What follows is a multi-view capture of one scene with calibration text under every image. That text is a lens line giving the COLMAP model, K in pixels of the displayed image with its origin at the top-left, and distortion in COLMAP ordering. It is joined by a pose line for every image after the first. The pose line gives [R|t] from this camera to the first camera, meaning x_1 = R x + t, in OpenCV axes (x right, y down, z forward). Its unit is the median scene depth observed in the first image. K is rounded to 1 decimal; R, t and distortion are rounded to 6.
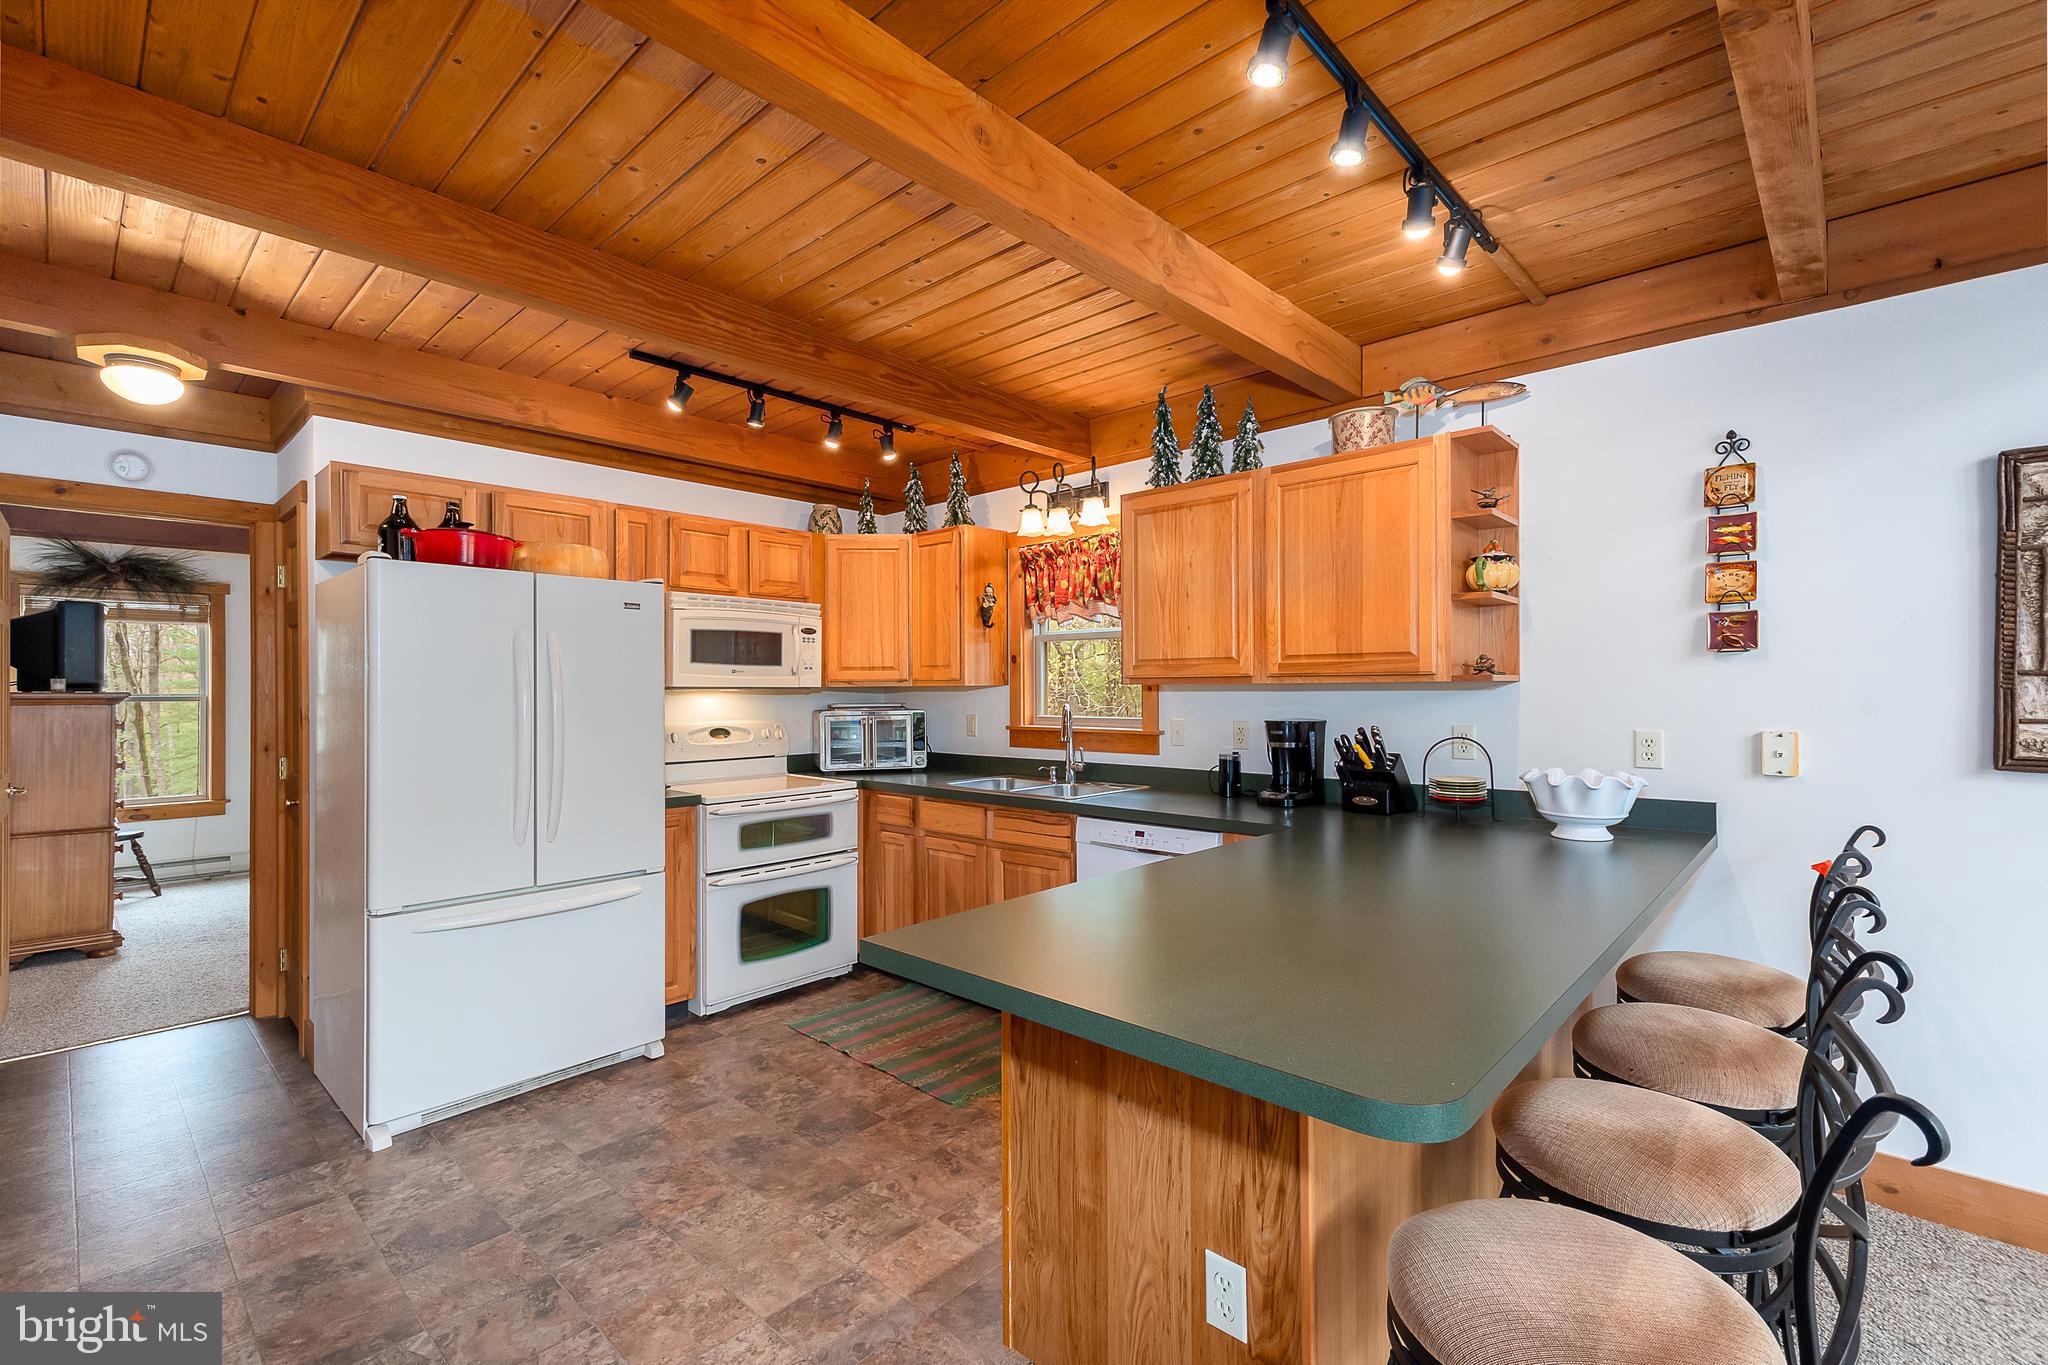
lens RADIAL K [[897.8, 0, 988.9], [0, 897.8, 672.9], [0, 0, 1]] dist [0.007197, -0.003265]
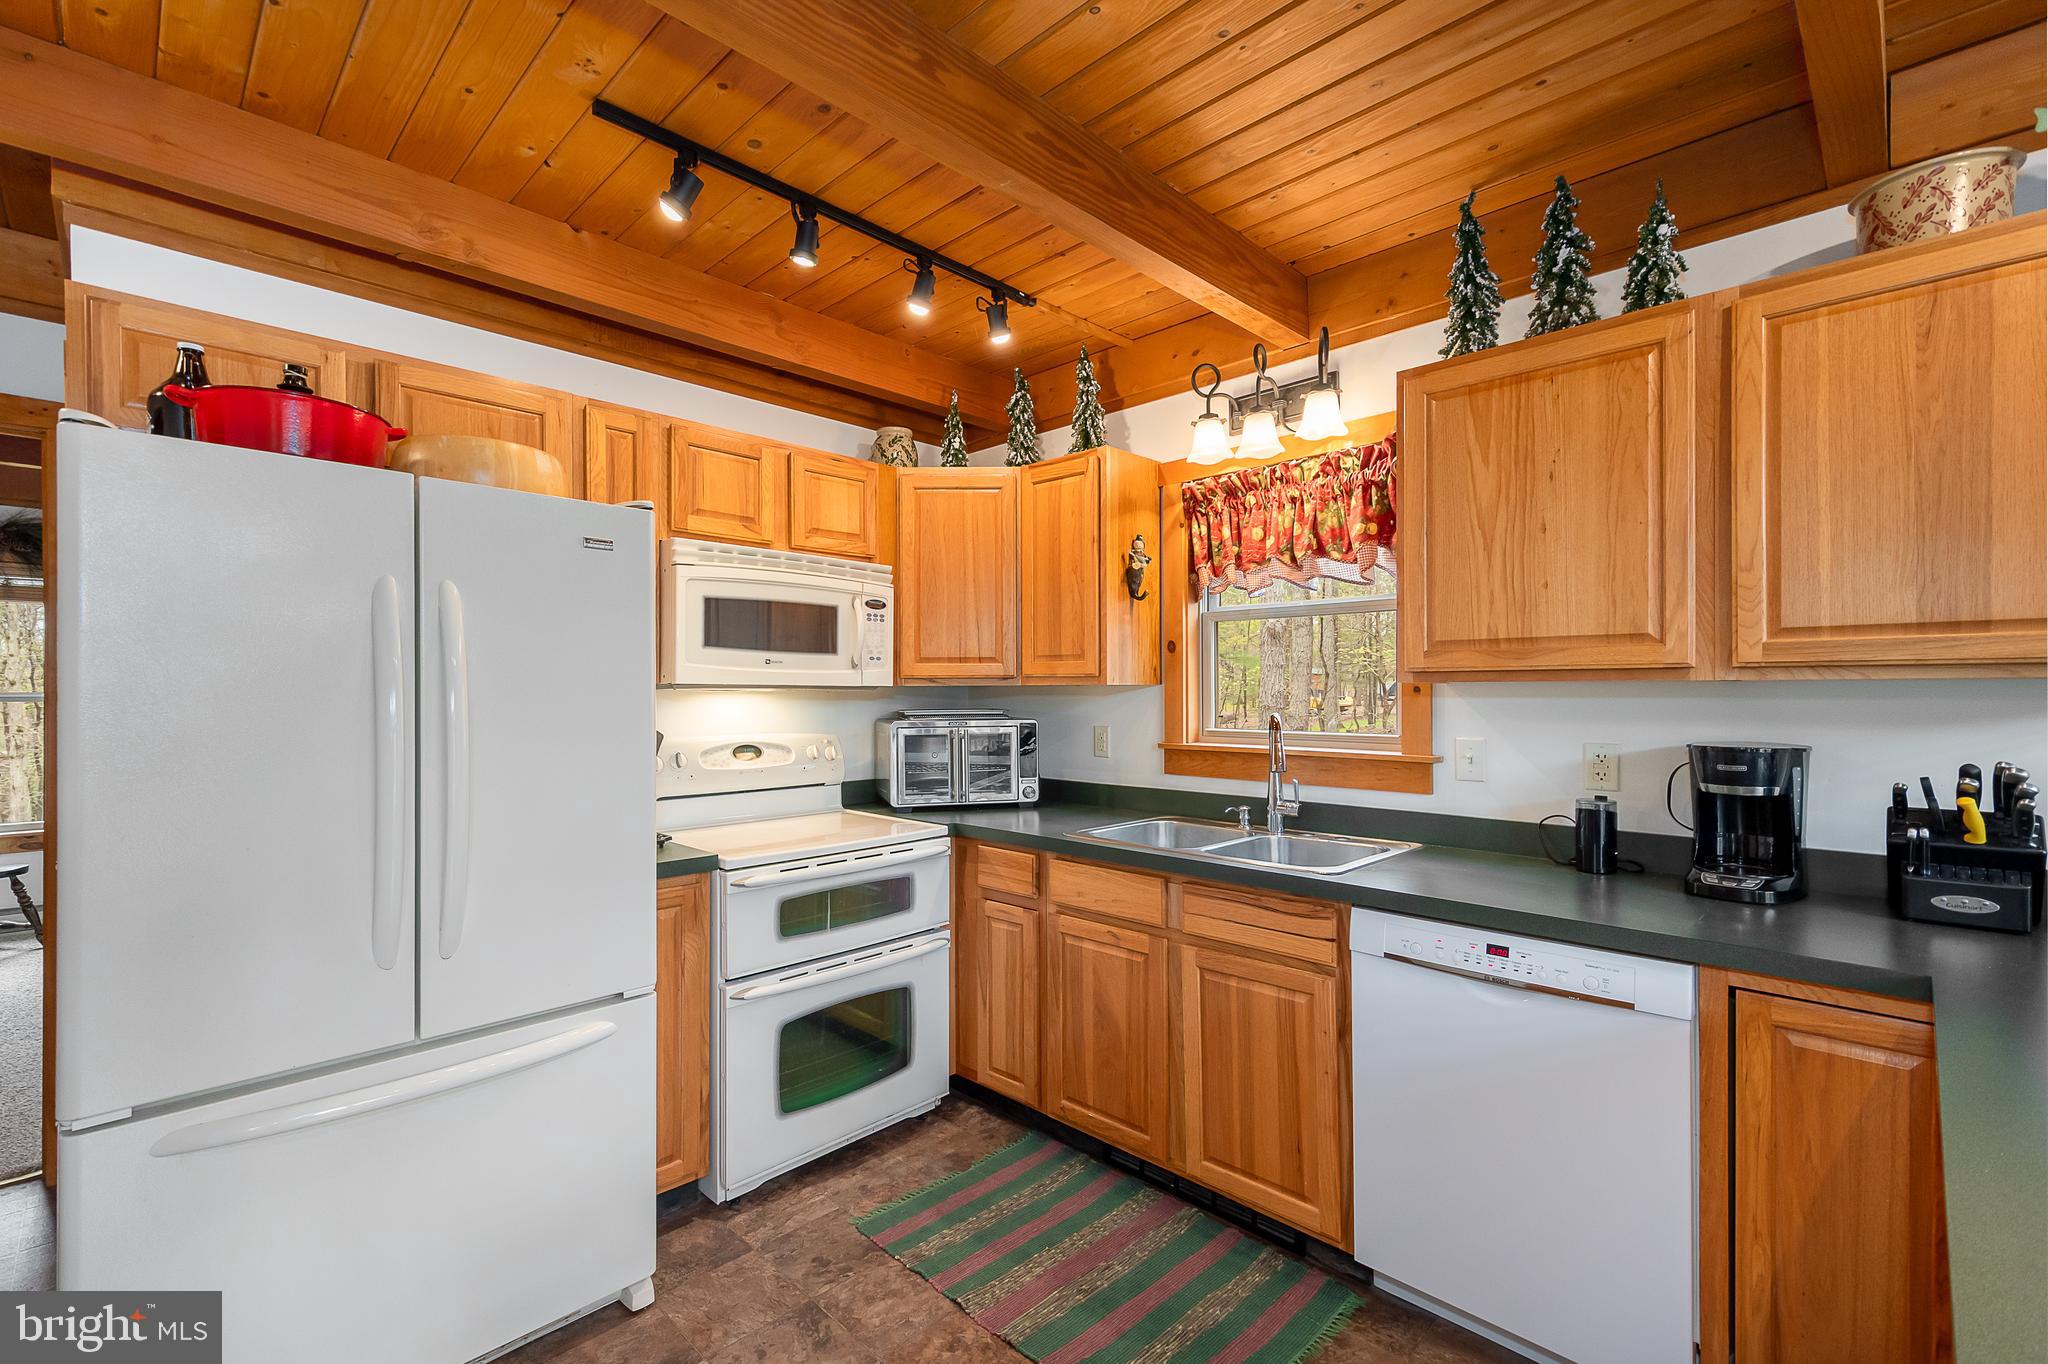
lens RADIAL K [[897.8, 0, 984.5], [0, 897.8, 692.6], [0, 0, 1]] dist [0.007197, -0.003265]
pose [[0.999417, 0.004664, -0.033824, -0.111037], [-0.004076, 0.999840, 0.017417, 0.010169], [0.033900, -0.017269, 0.999276, 0.373113]]
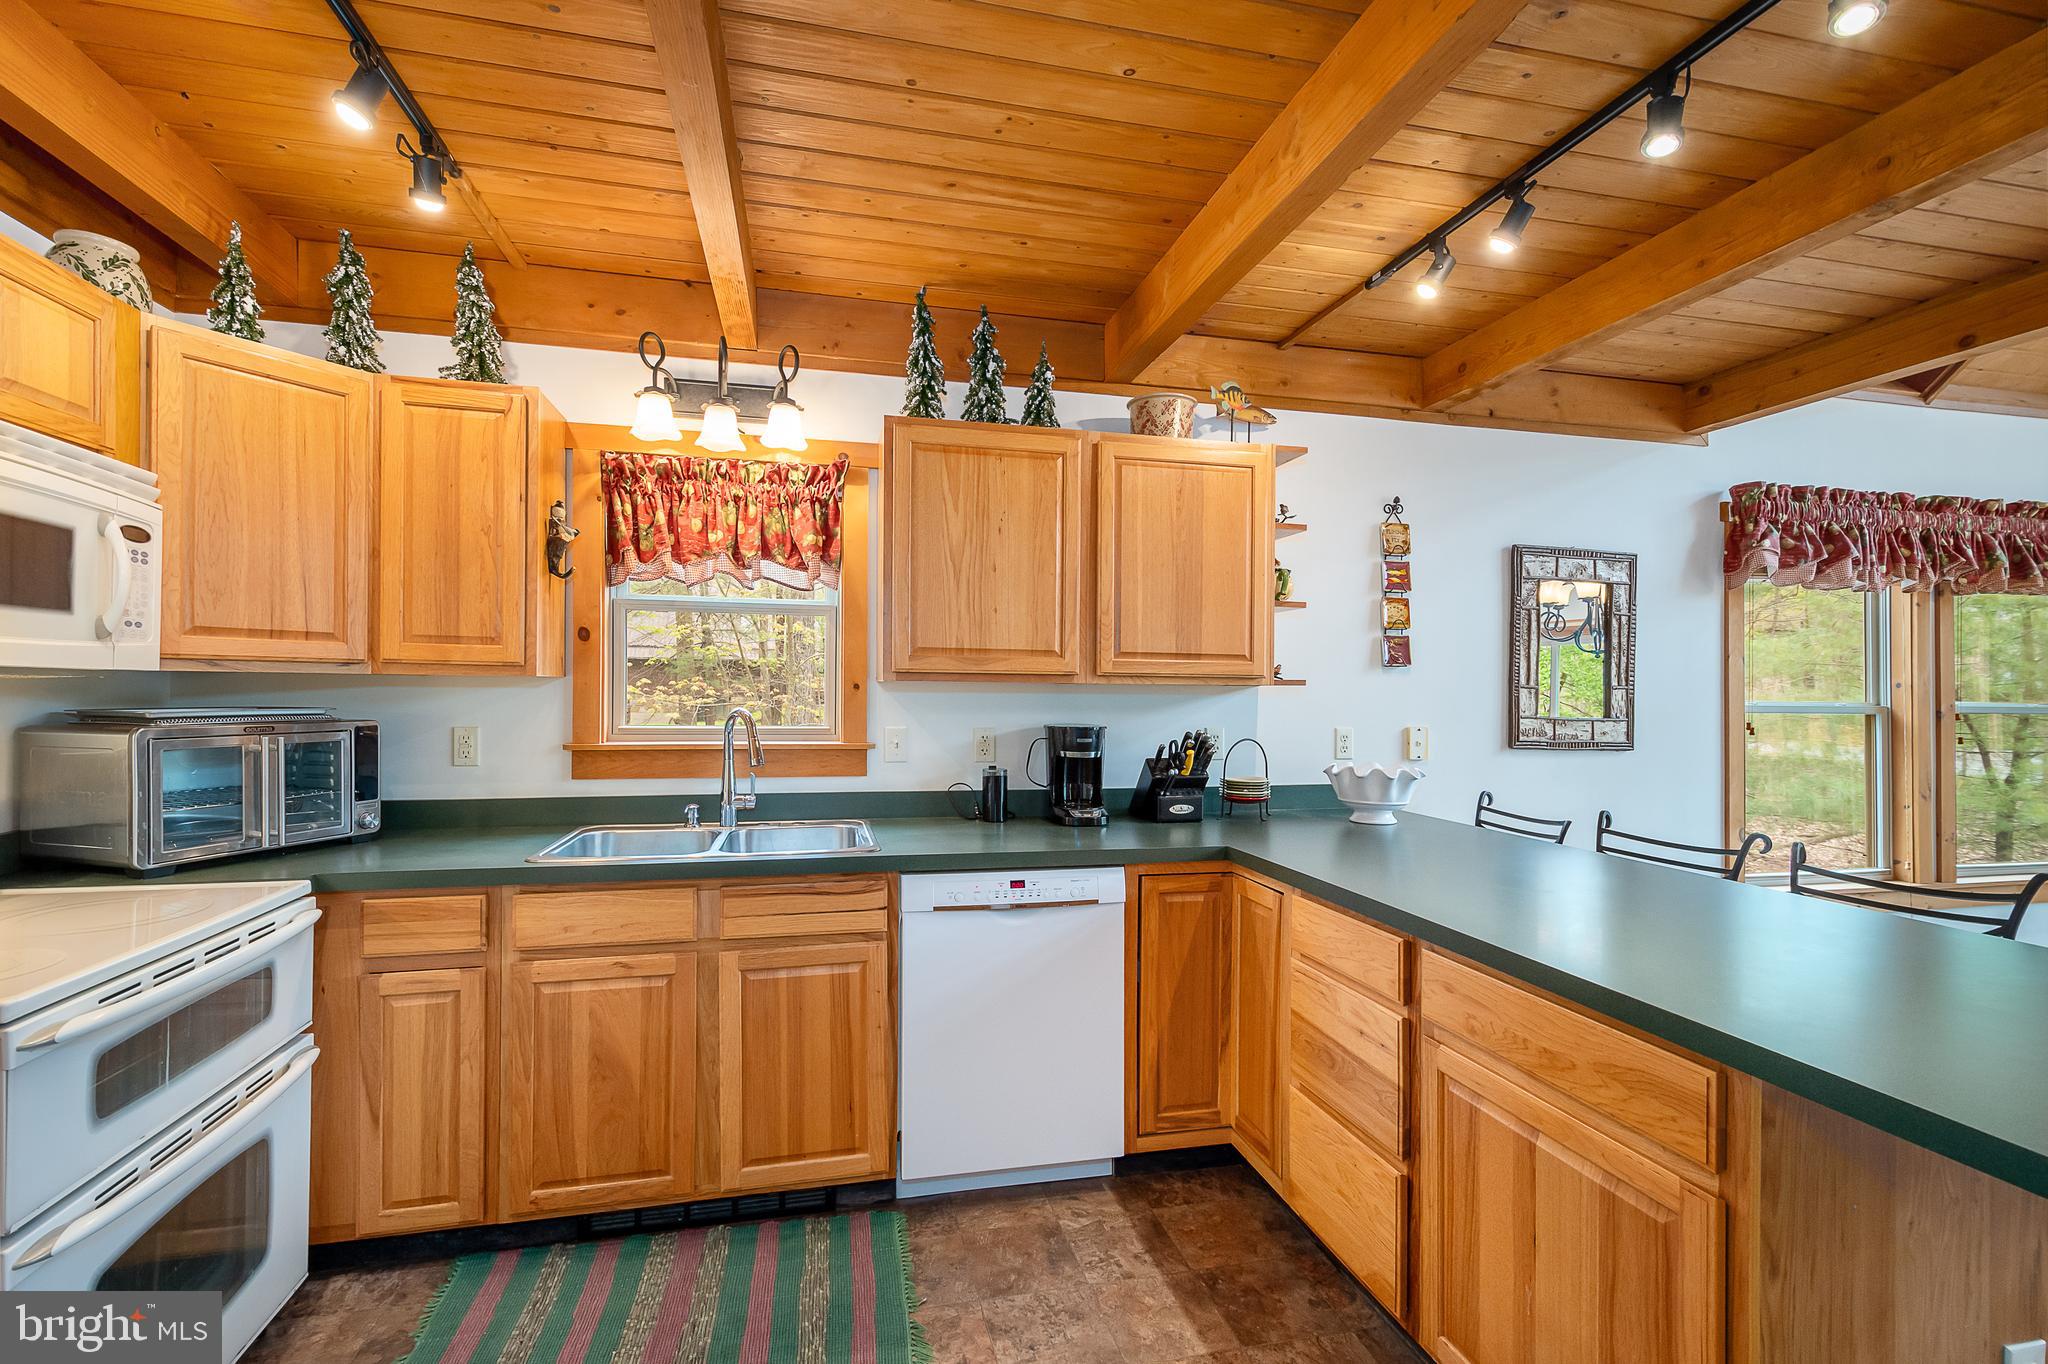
lens RADIAL K [[897.8, 0, 1029.2], [0, 897.8, 685.3], [0, 0, 1]] dist [0.007197, -0.003265]
pose [[0.541525, 0.016255, 0.840527, -0.383931], [-0.027993, 0.999607, -0.001296, 0.014089], [-0.840218, -0.022827, 0.541768, 0.508321]]
